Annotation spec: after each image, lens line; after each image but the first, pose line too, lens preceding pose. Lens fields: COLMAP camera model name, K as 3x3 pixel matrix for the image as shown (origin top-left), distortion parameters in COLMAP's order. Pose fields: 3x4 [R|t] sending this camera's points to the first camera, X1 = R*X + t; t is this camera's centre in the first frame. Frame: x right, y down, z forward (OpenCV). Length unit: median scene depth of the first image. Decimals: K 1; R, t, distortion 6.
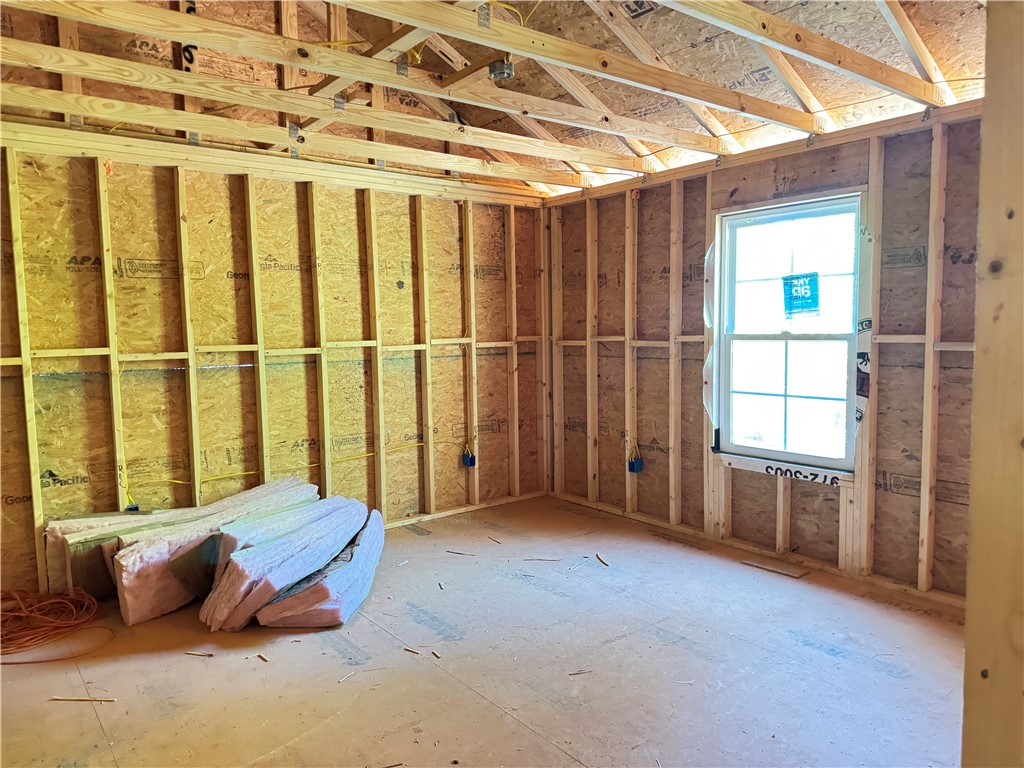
lens RADIAL K [[711.2, 0, 511.5], [0, 711.2, 385.7], [0, 0, 1]] dist [0.050449, -0.060714]
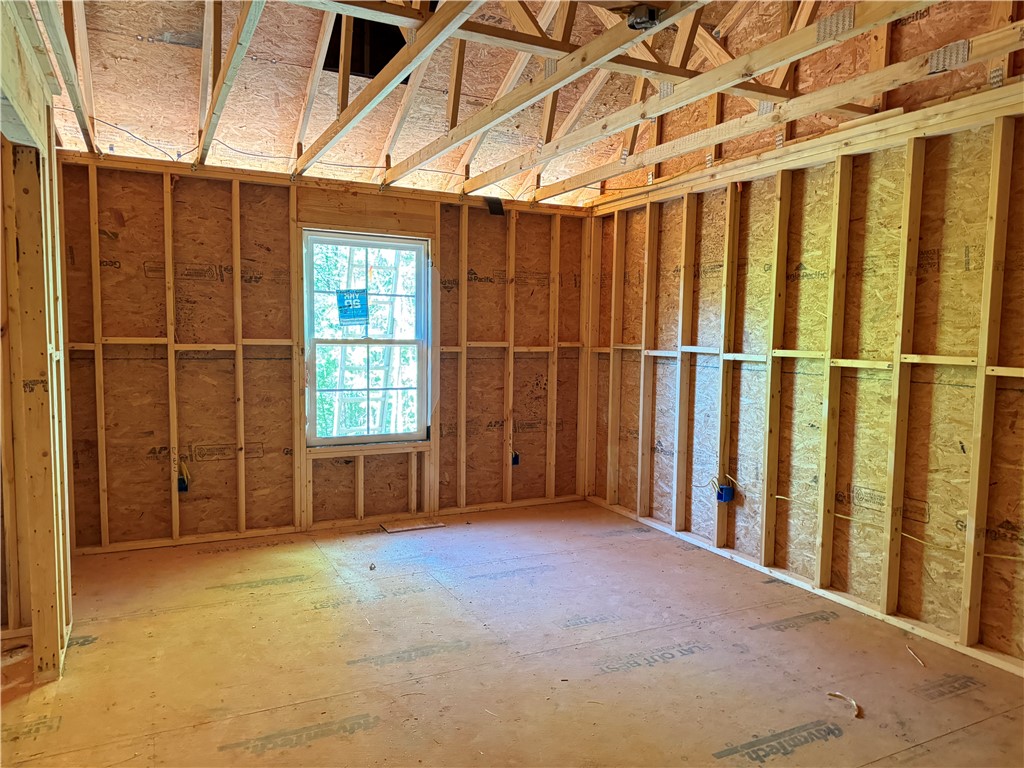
lens RADIAL K [[711.2, 0, 511.5], [0, 711.2, 385.7], [0, 0, 1]] dist [0.050449, -0.060714]
pose [[0.205777, -0.057099, 0.976932, -0.754503], [0.058101, 0.997248, 0.046048, -0.034366], [-0.976873, 0.047285, 0.208528, 0.508981]]
